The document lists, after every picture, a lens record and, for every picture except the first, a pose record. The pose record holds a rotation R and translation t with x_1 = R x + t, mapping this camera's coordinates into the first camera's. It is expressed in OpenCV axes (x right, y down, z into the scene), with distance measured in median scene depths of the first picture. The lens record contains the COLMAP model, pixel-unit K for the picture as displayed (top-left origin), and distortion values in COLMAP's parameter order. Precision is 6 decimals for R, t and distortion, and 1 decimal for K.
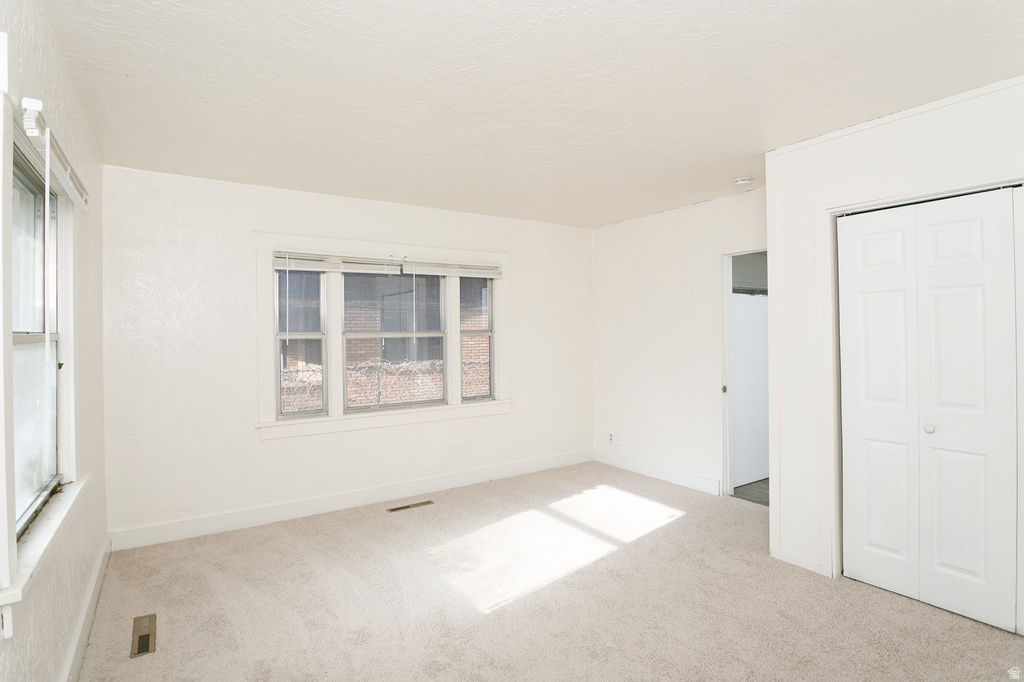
lens RADIAL K [[504.5, 0, 510.5], [0, 504.5, 330.1], [0, 0, 1]] dist [0.001109, 0.000601]
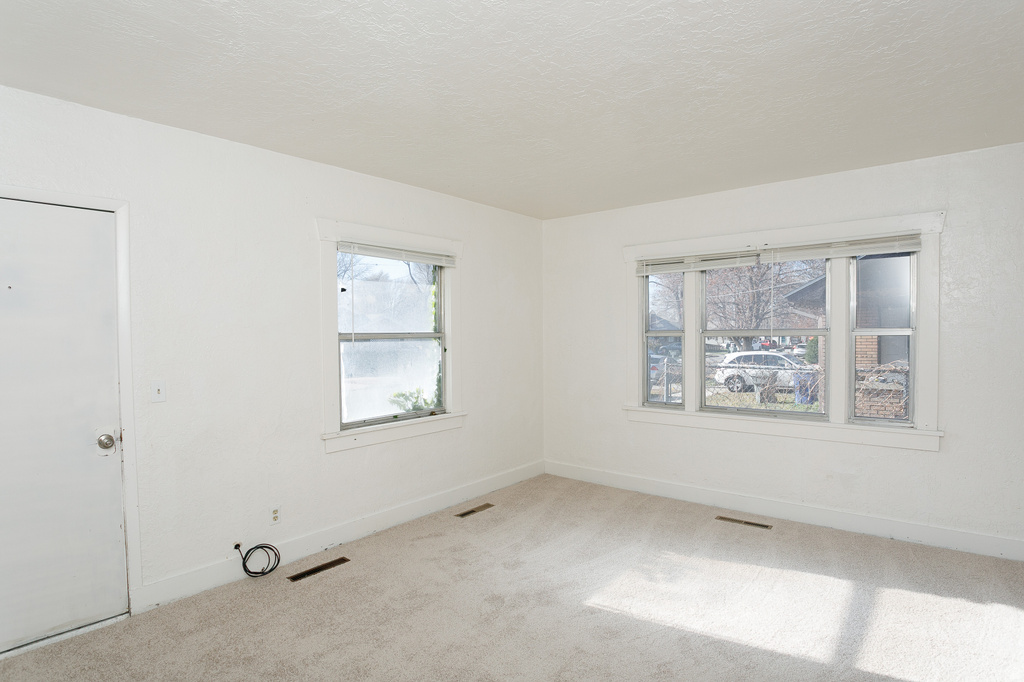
lens RADIAL K [[515.2, 0, 512.0], [0, 515.2, 341.0], [0, 0, 1]] dist [-0.016074, 0.000012]
pose [[0.348655, 0.021350, -0.937008, 0.535578], [0.010027, 0.999598, 0.026507, -0.005836], [0.937198, -0.018637, 0.348301, 0.306533]]
